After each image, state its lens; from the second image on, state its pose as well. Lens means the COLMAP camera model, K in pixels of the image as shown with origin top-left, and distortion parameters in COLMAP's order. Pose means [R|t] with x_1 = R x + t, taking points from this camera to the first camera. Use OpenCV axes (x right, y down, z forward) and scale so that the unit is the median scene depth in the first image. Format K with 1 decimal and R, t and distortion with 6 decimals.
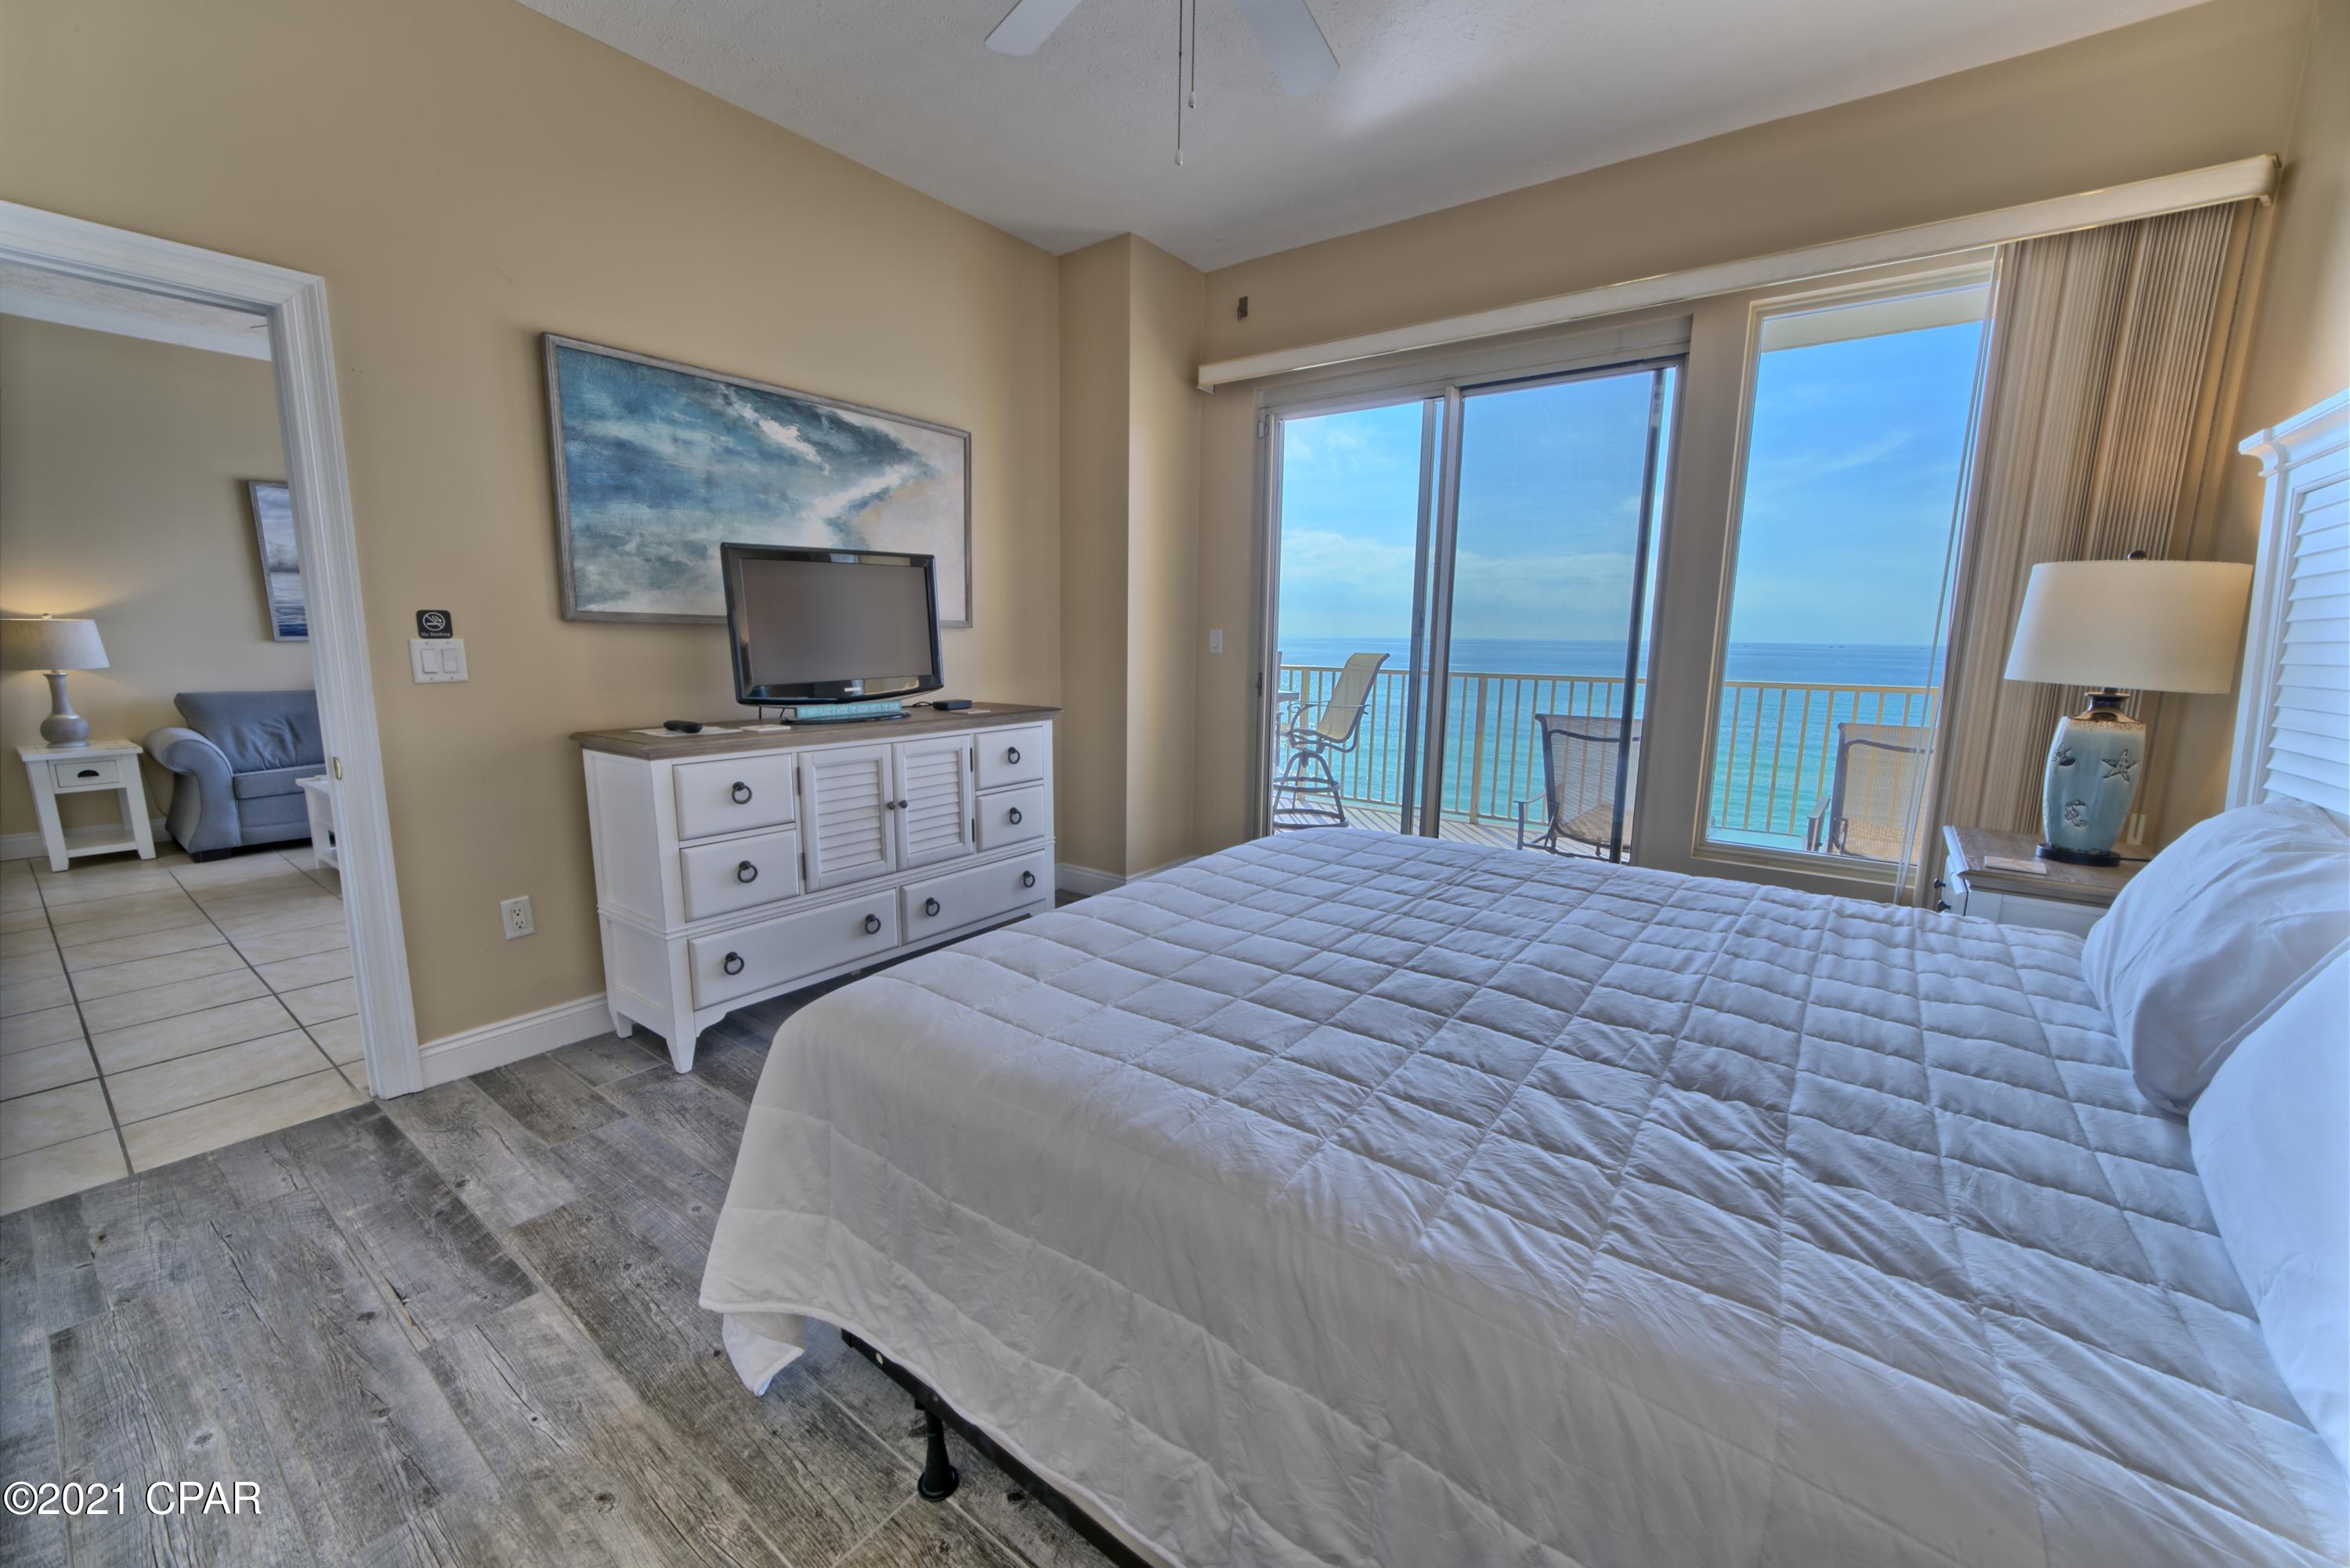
lens RADIAL K [[921.2, 0, 1160.8], [0, 921.2, 775.8], [0, 0, 1]] dist [0.001619, 0.000466]
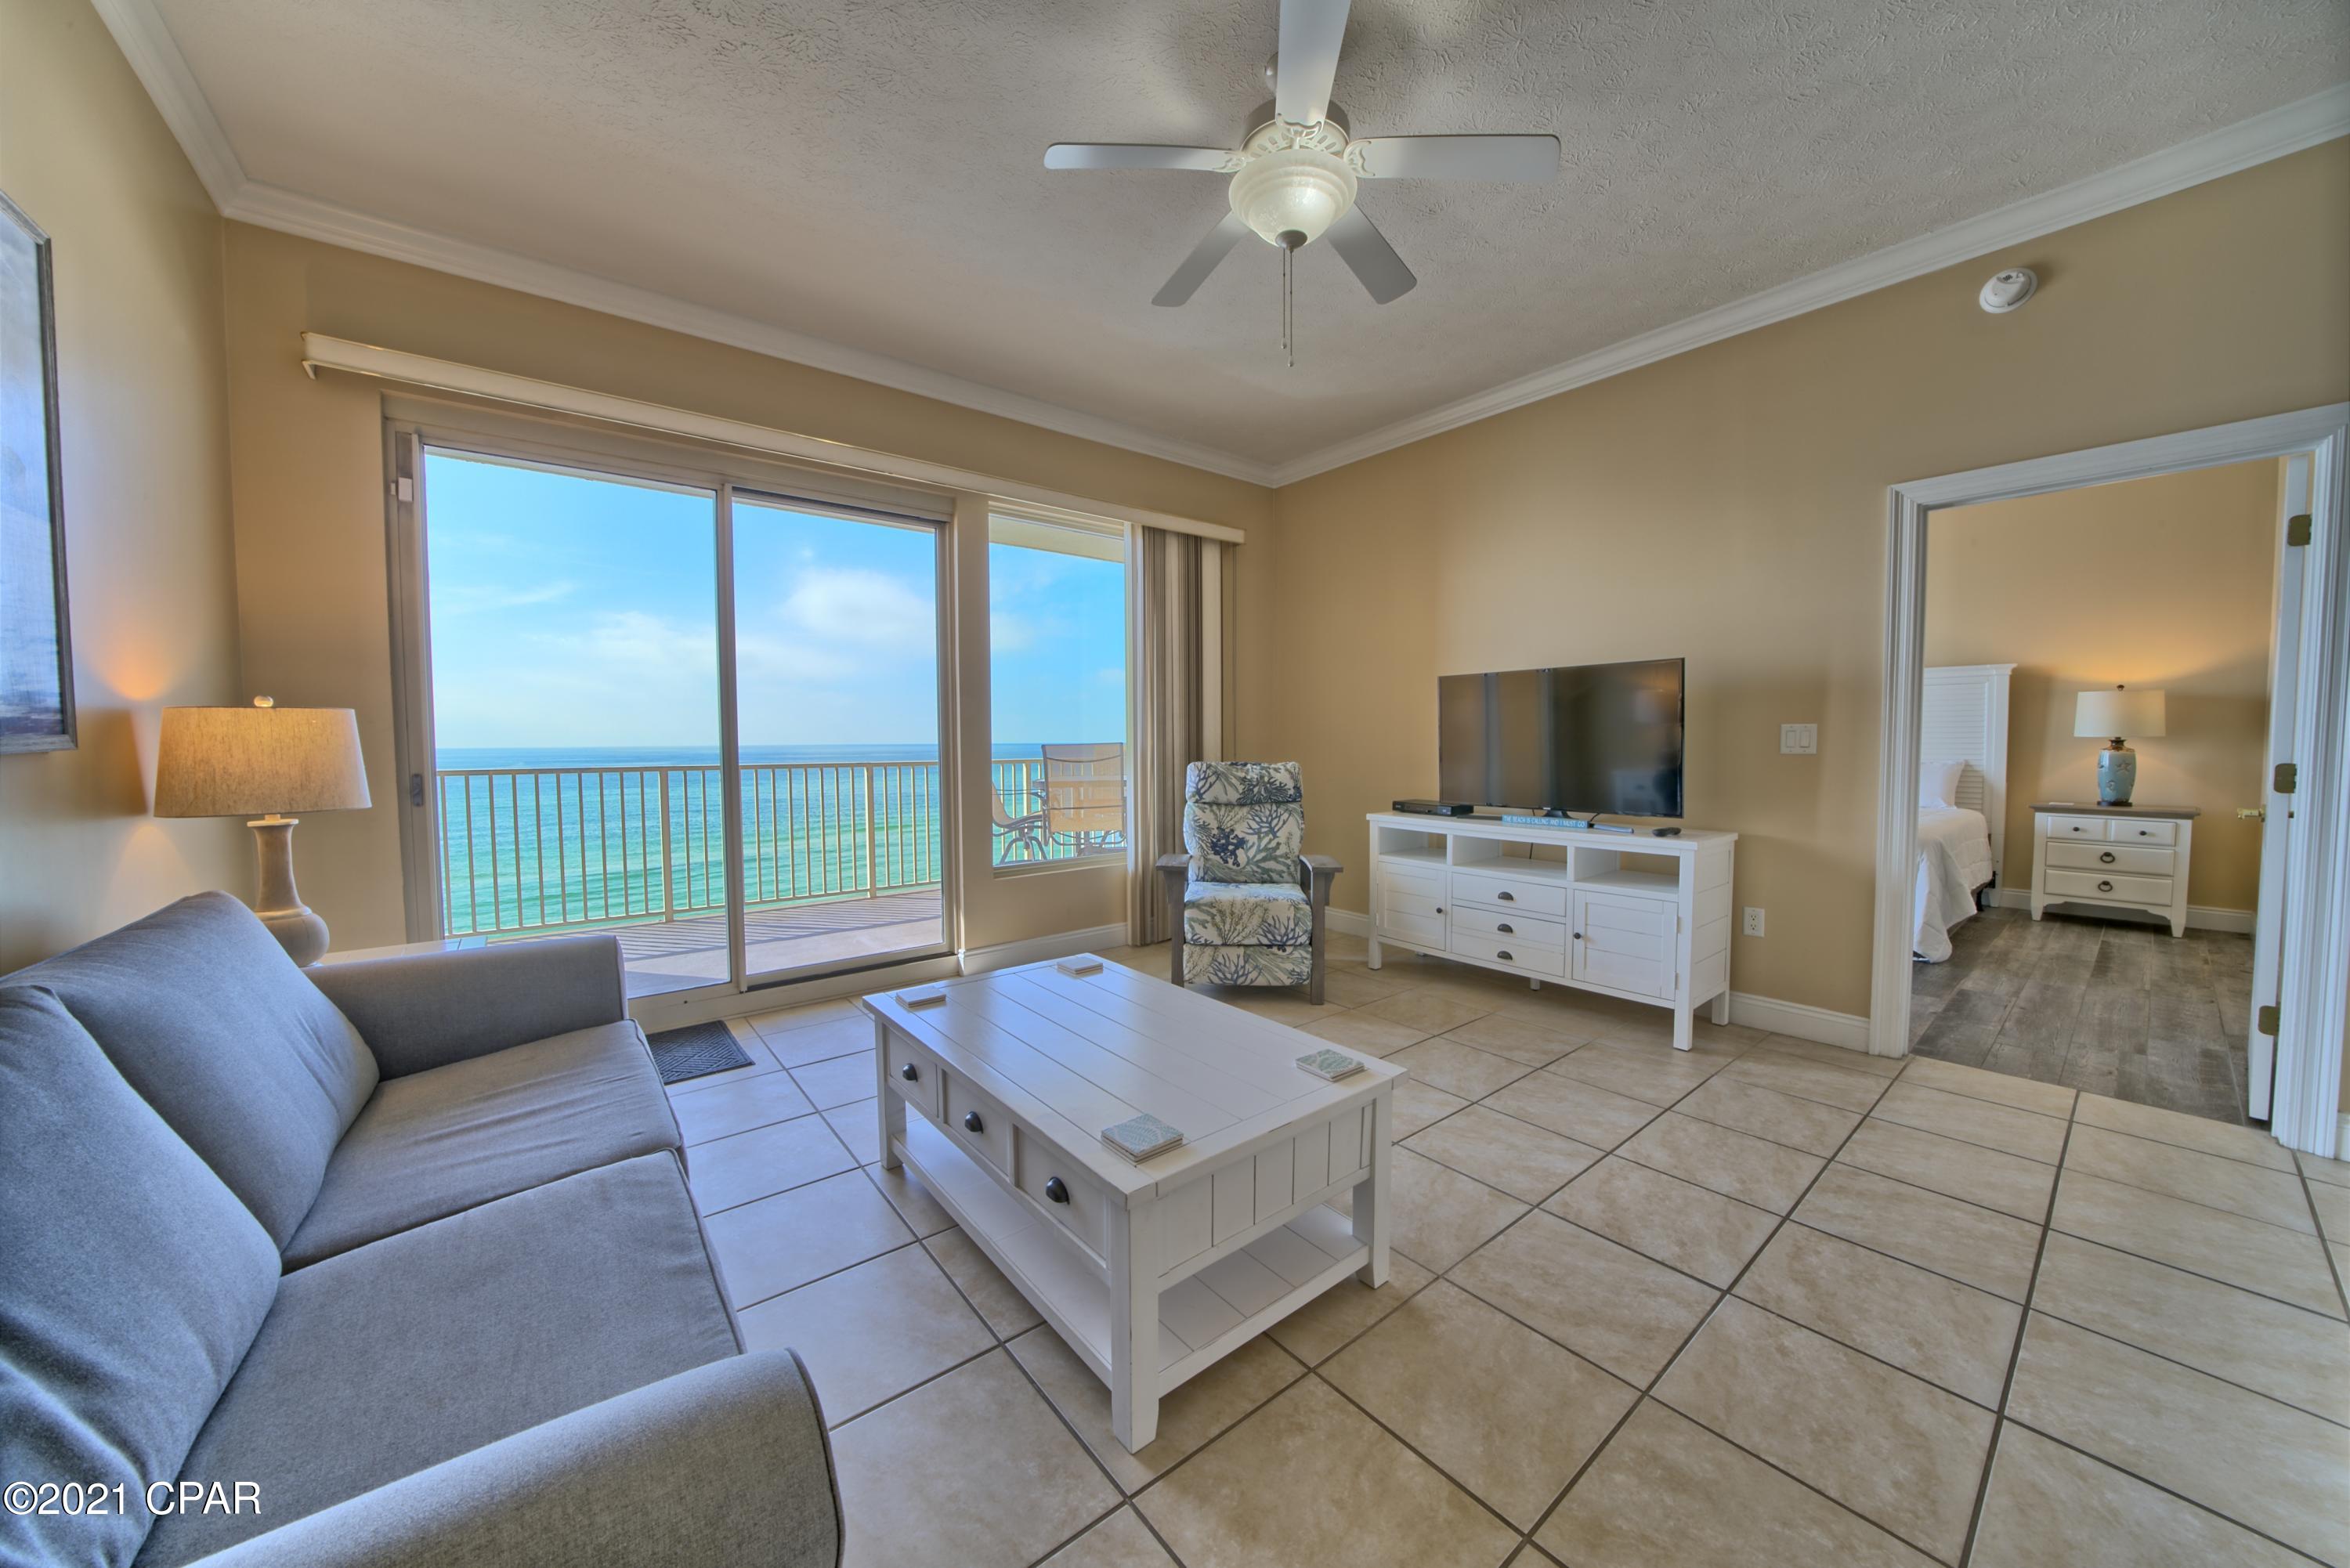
lens RADIAL K [[811.8, 0, 1170.5], [0, 811.8, 779.5], [0, 0, 1]] dist [-0.028810, 0.004014]
pose [[0.236781, -0.055585, 0.969972, -1.138985], [0.158806, 0.987149, 0.017803, -0.129449], [-0.958496, 0.149822, 0.242565, 0.868064]]
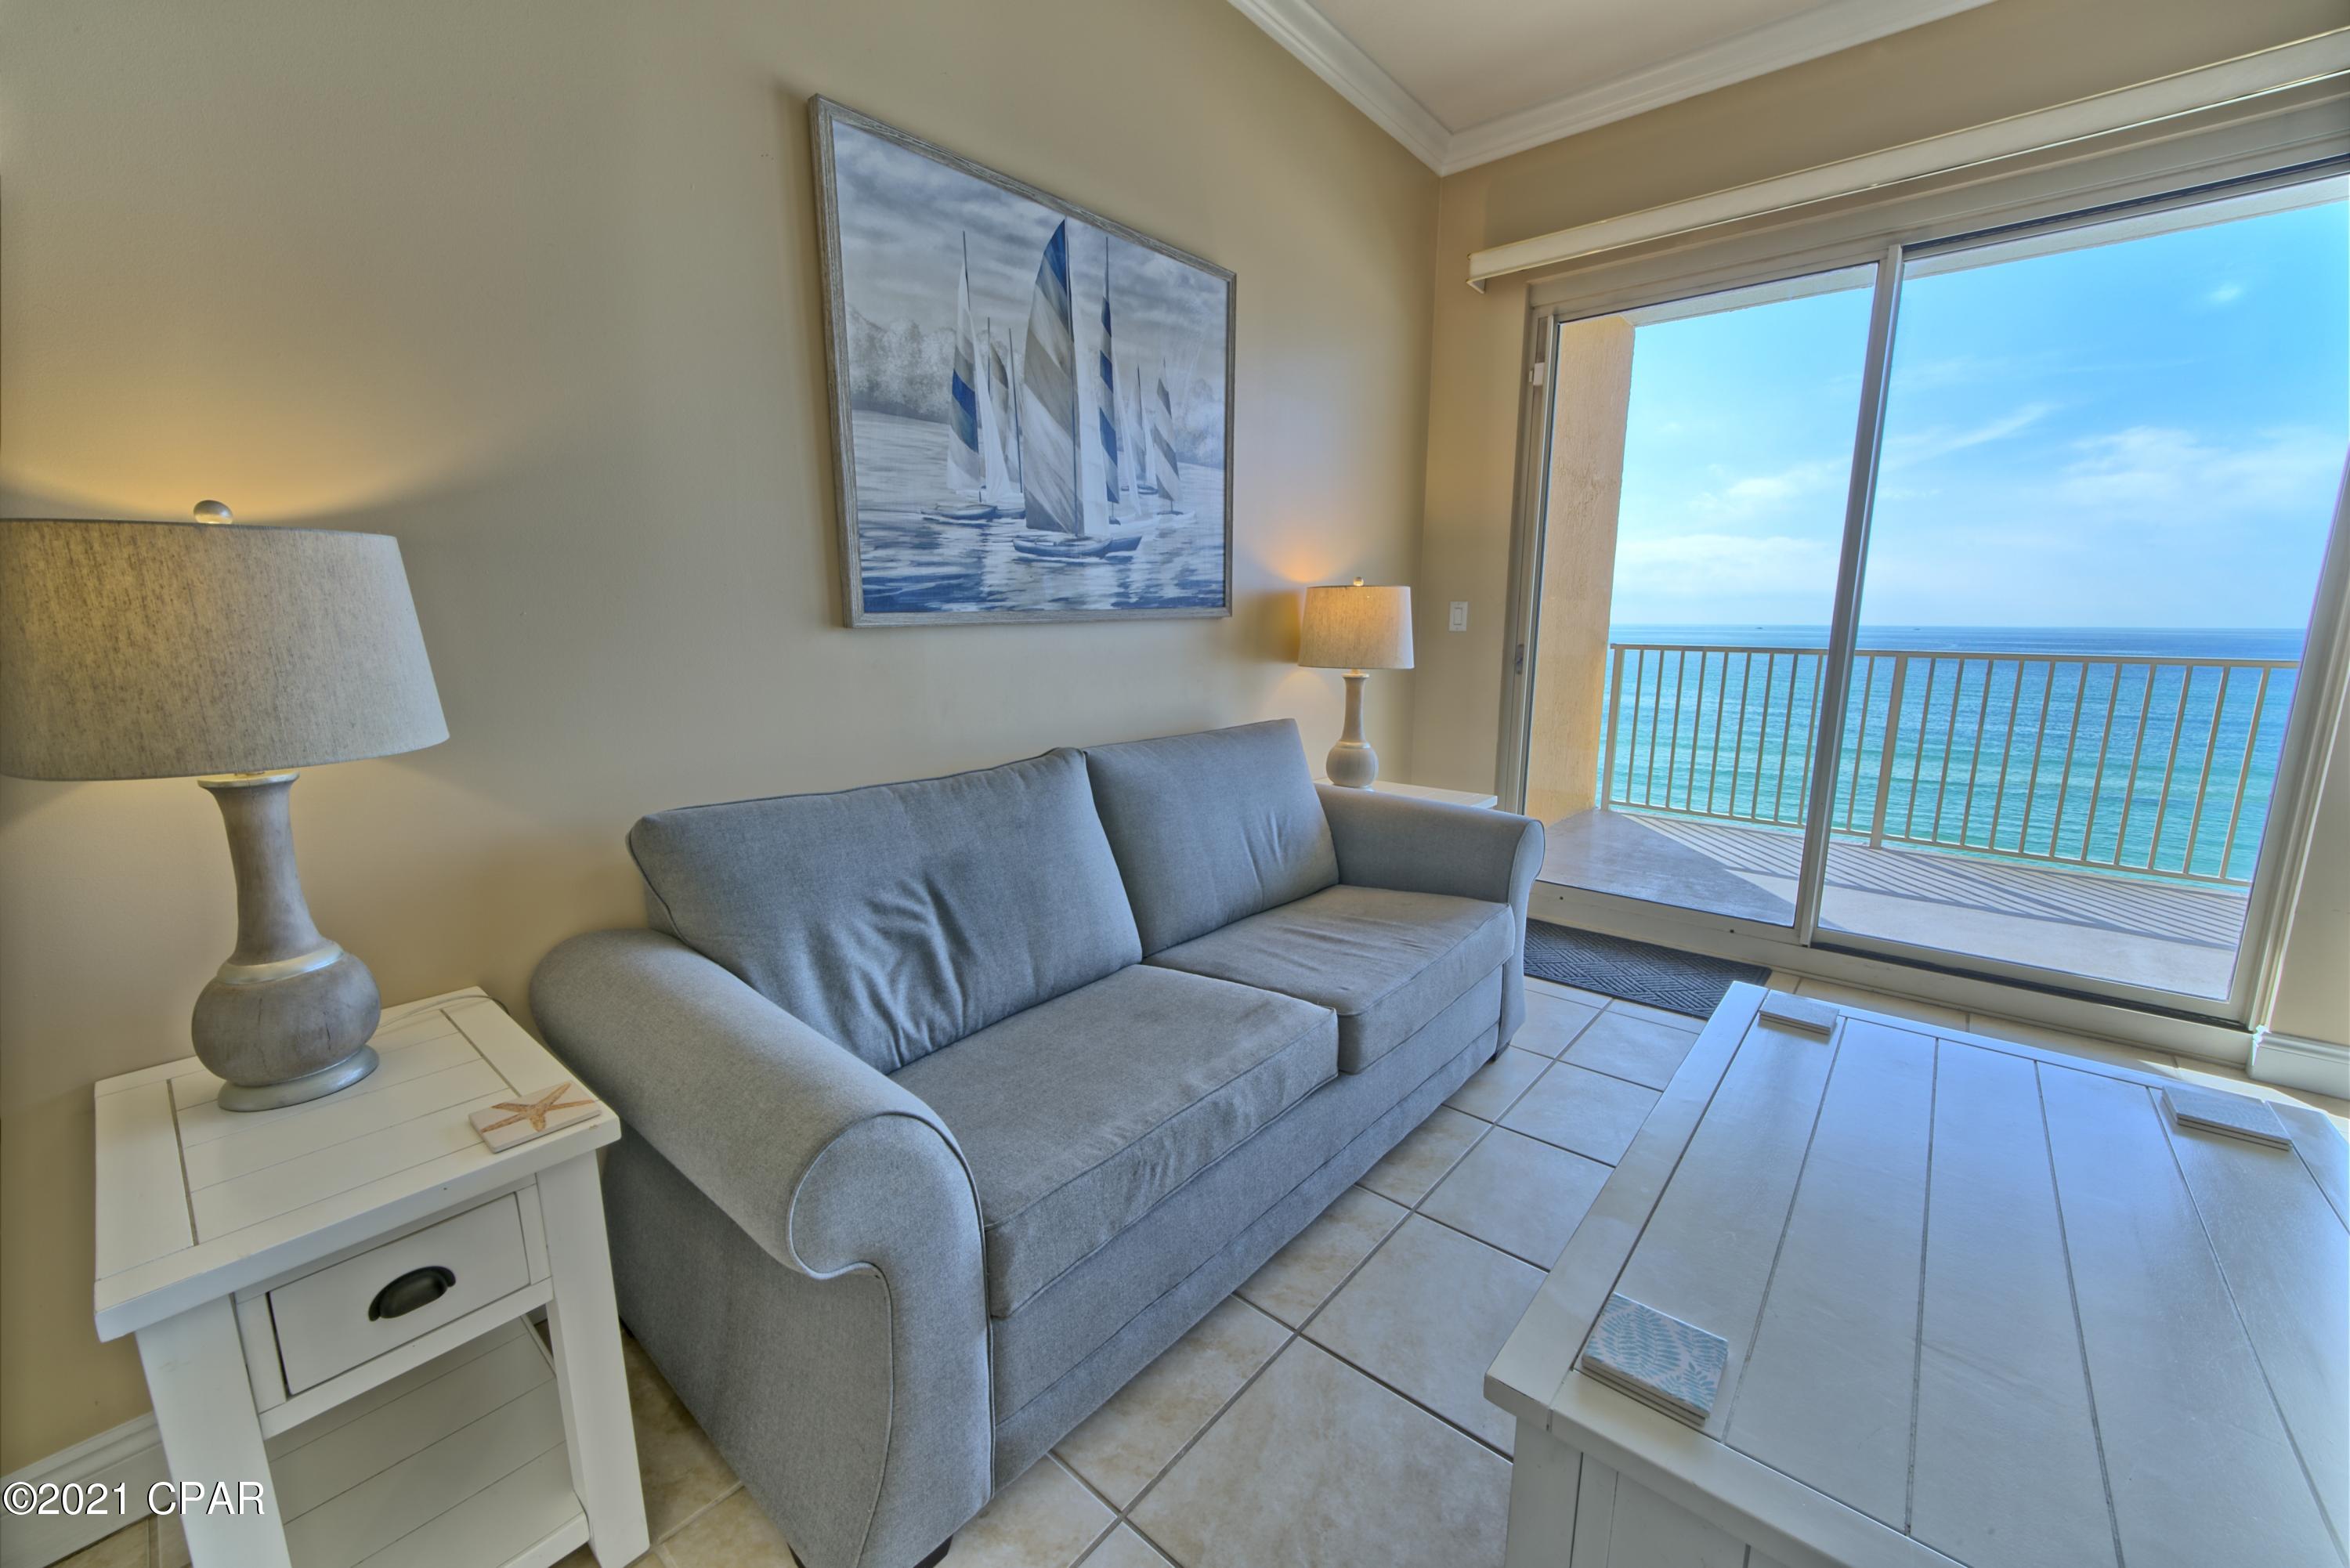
lens RADIAL K [[916.0, 0, 1170.0], [0, 916.0, 778.8], [0, 0, 1]] dist [-0.005137, -0.000118]
pose [[0.998551, 0.007193, -0.053327, -0.954480], [-0.006229, 0.999814, 0.018236, -0.114472], [0.053449, -0.017877, 0.998411, 0.786416]]
